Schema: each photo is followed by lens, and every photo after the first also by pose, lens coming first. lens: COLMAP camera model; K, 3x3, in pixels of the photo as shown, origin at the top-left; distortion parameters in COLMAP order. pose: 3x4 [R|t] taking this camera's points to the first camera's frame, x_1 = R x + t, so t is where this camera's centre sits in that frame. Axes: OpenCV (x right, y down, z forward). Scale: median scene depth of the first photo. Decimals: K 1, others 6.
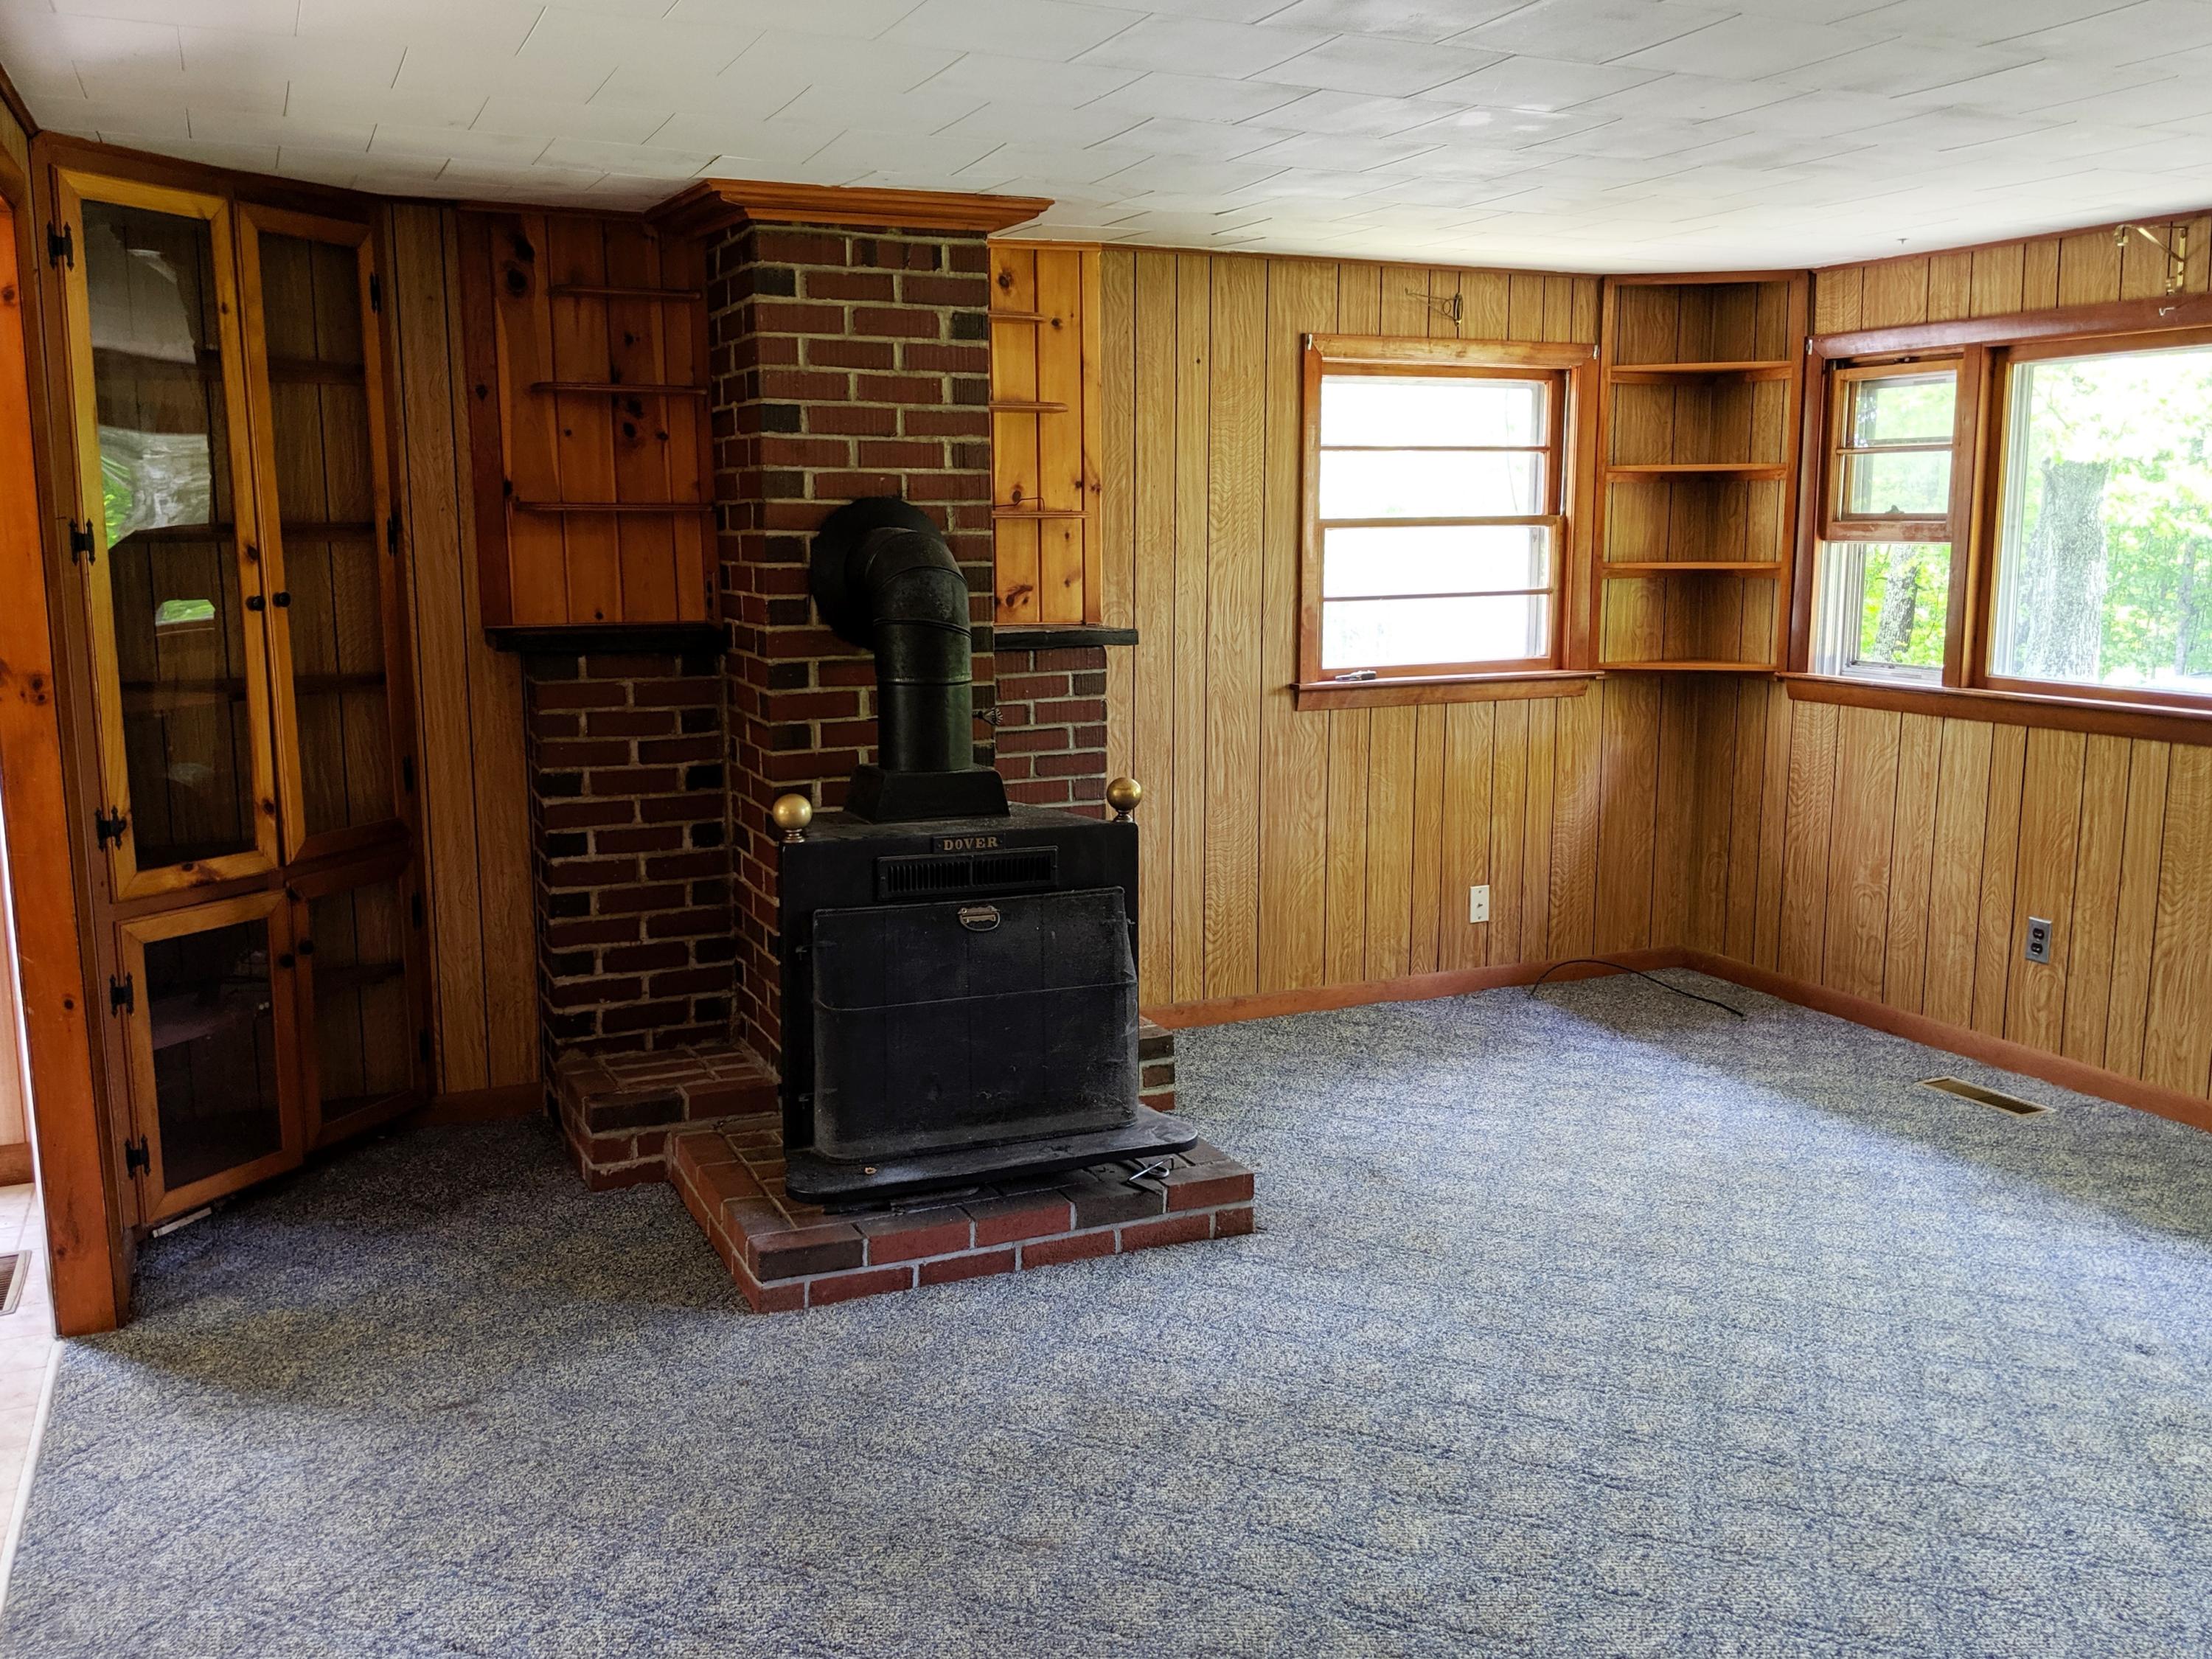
lens RADIAL K [[1906.7, 0, 1106.0], [0, 1906.7, 829.5], [0, 0, 1]] dist [0.117855, -0.183128]
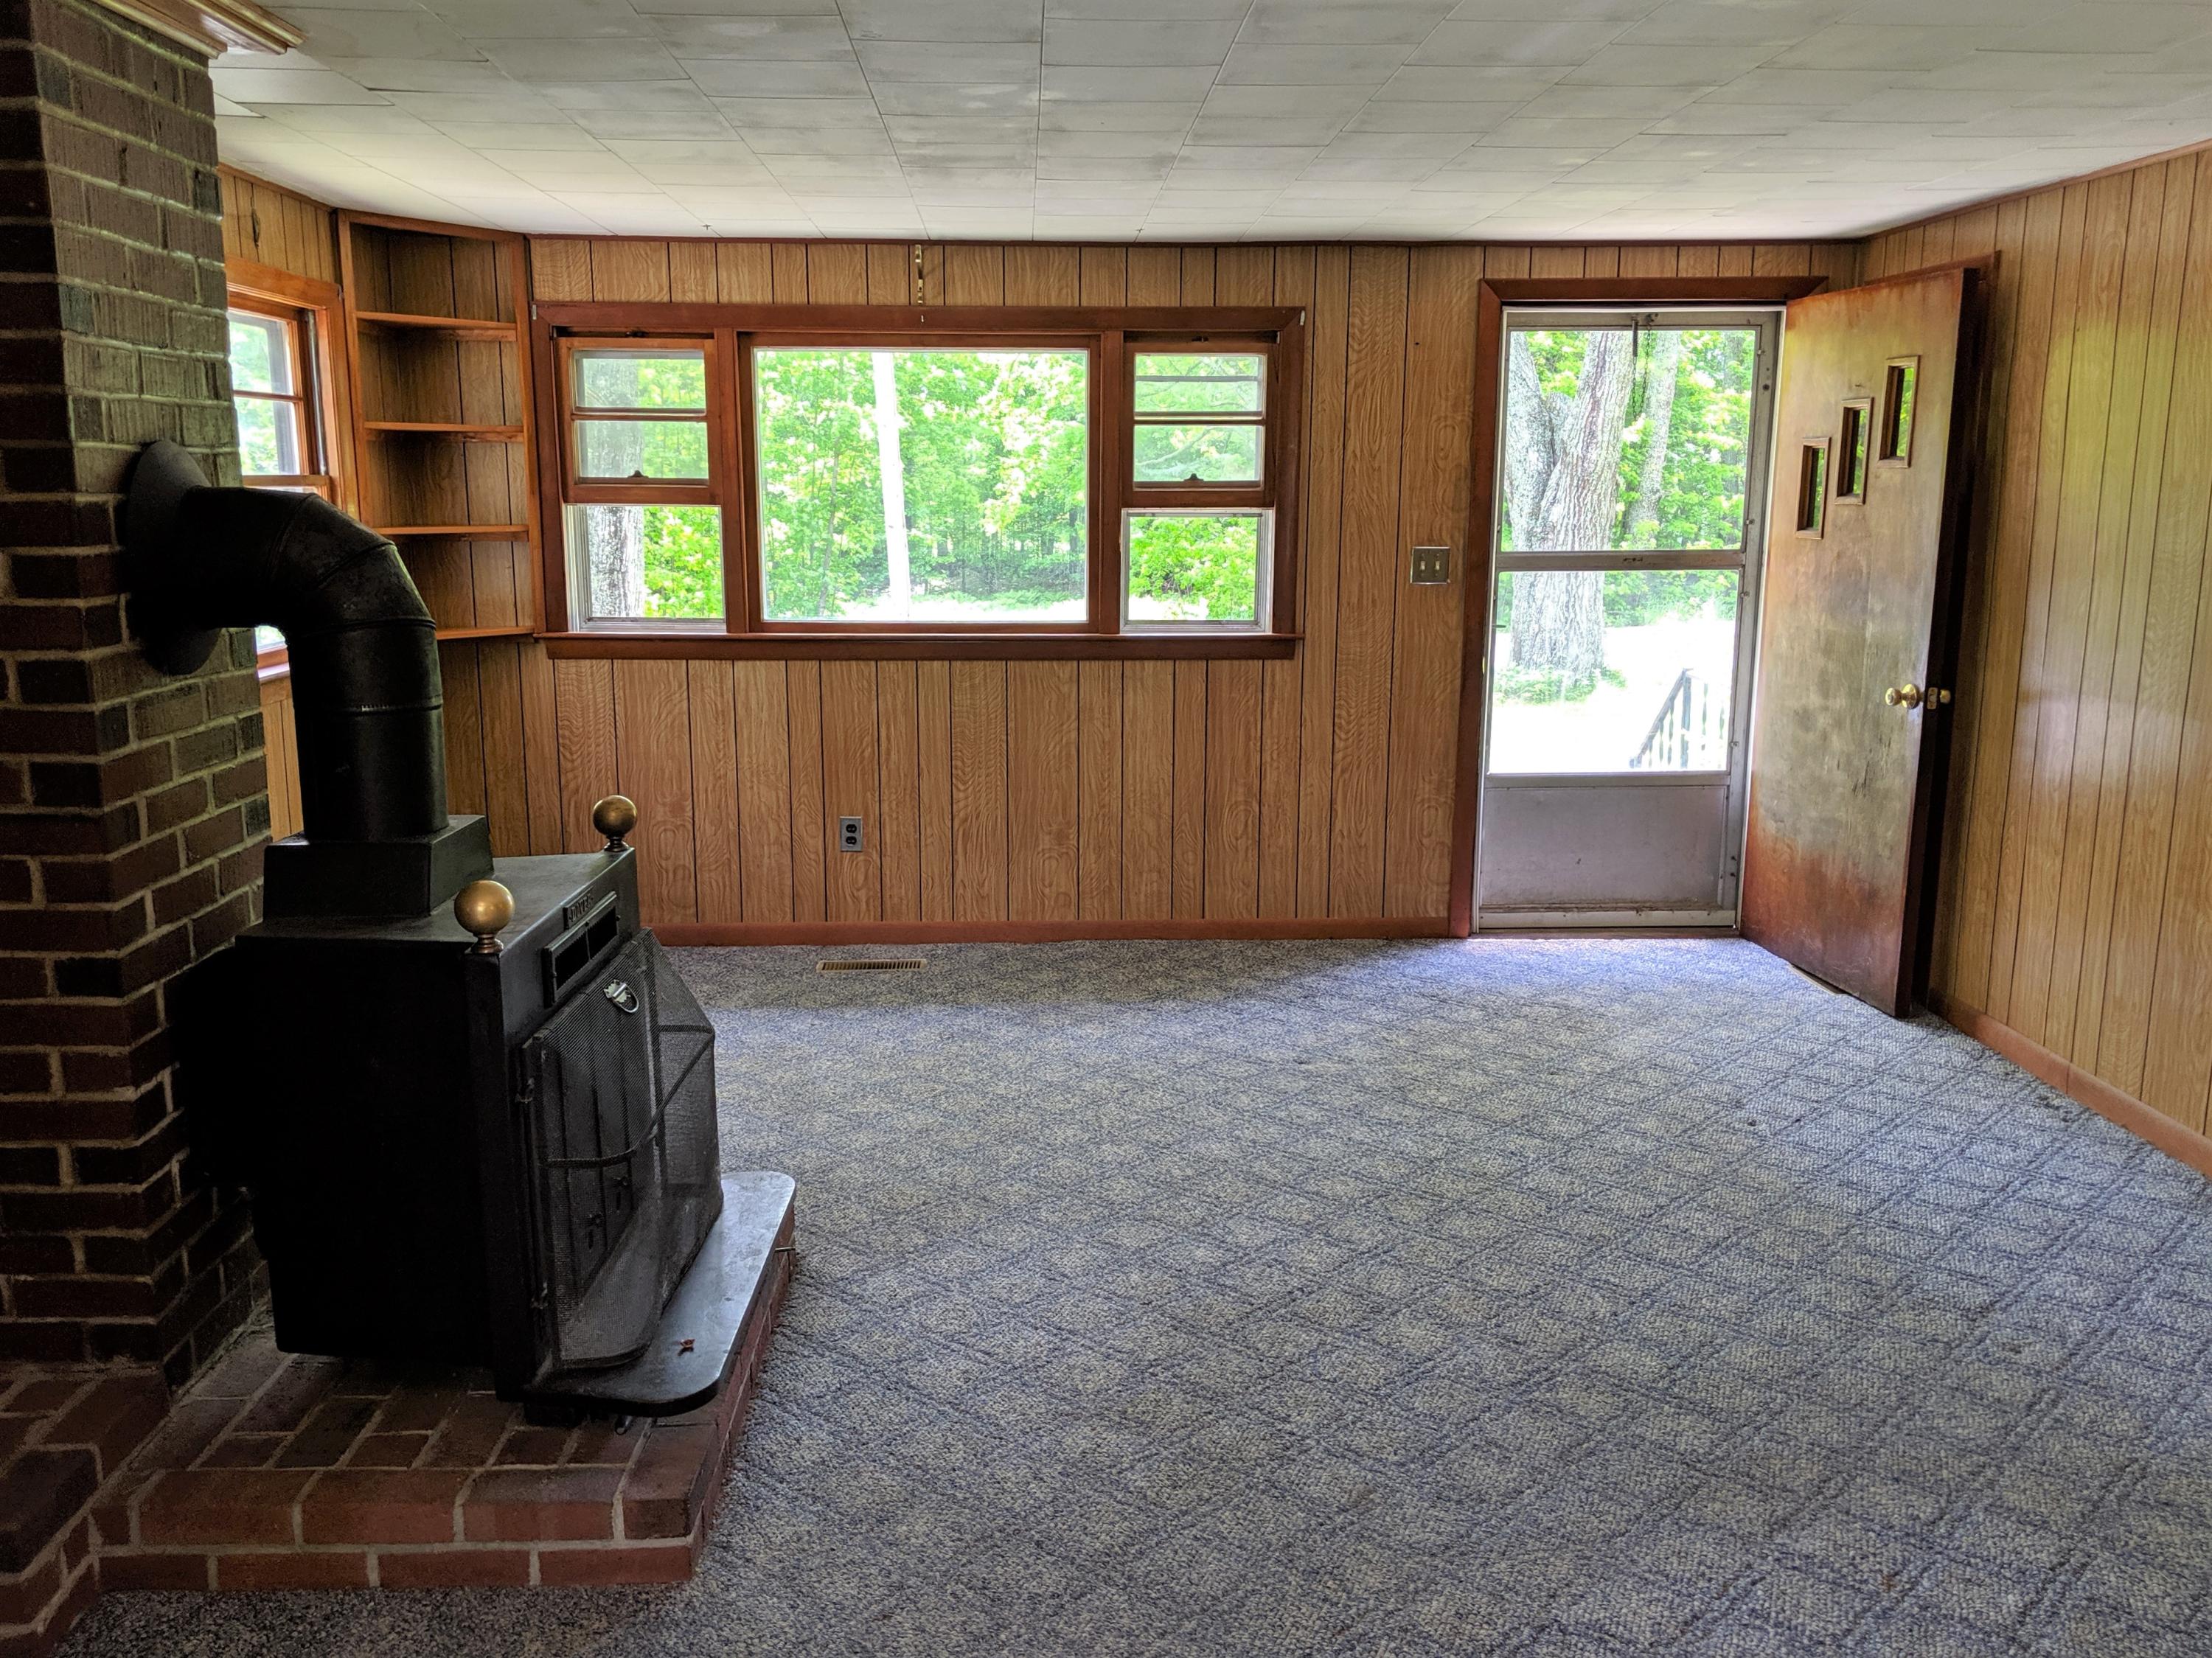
lens RADIAL K [[1816.4, 0, 1107.1], [0, 1816.4, 859.5], [0, 0, 1]] dist [0.139472, -0.261354]
pose [[0.378783, -0.185333, 0.906739, -0.497233], [0.147264, 0.979331, 0.138652, -0.061934], [-0.913694, 0.081011, 0.398247, 0.391895]]
